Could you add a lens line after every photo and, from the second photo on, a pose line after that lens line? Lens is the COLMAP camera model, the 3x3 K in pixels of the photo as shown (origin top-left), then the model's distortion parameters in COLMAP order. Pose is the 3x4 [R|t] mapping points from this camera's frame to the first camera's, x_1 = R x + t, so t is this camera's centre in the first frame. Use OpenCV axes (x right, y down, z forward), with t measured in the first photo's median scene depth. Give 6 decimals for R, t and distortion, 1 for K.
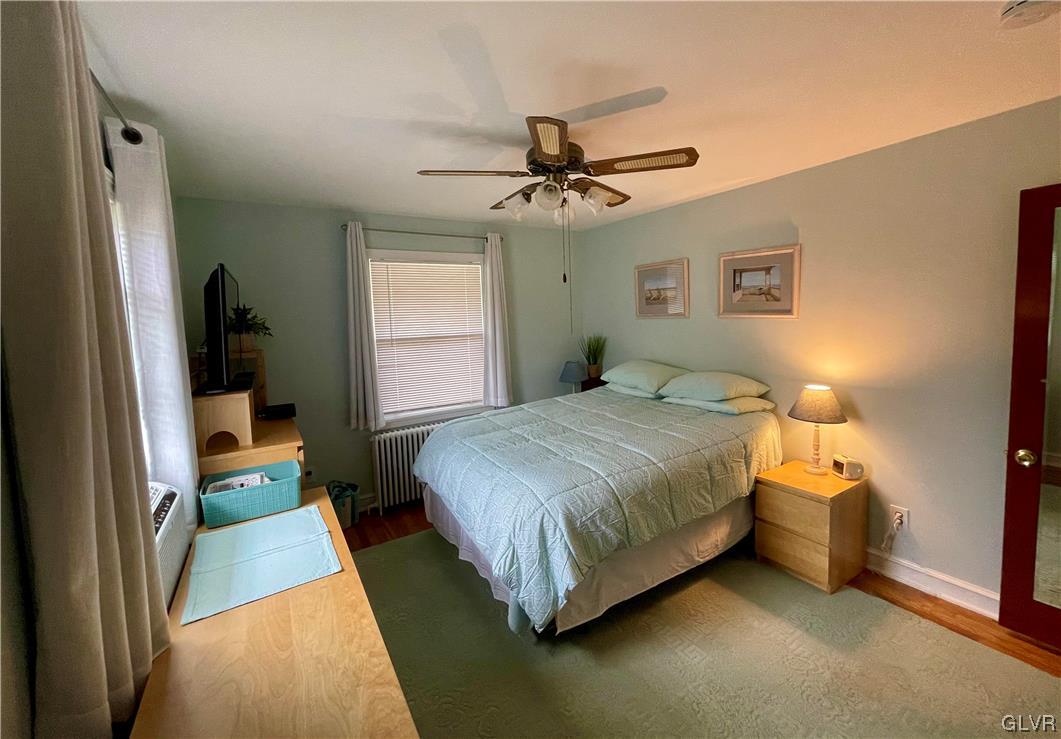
lens RADIAL K [[428.3, 0, 547.6], [0, 428.3, 344.6], [0, 0, 1]] dist [-0.002274, -0.000138]
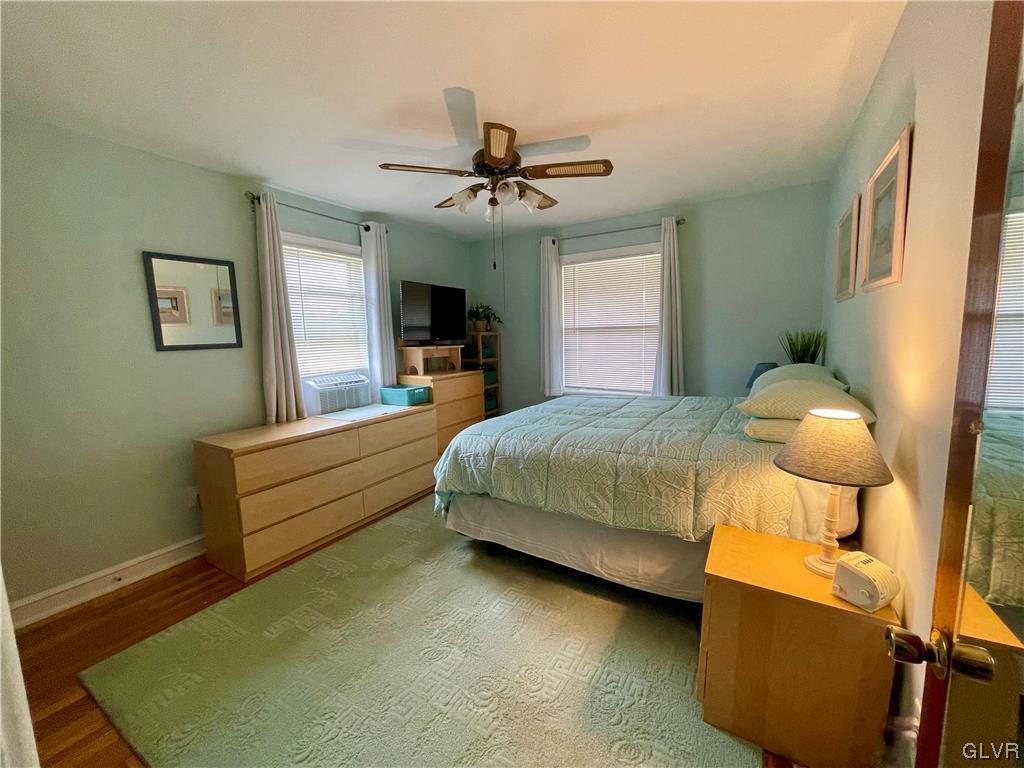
lens RADIAL K [[430.7, 0, 508.8], [0, 430.7, 387.0], [0, 0, 1]] dist [-0.001078, 0.000117]
pose [[0.420919, 0.130642, -0.897641, 1.016320], [-0.057429, 0.991427, 0.117362, 0.032526], [0.905279, 0.002151, 0.424813, 0.448876]]
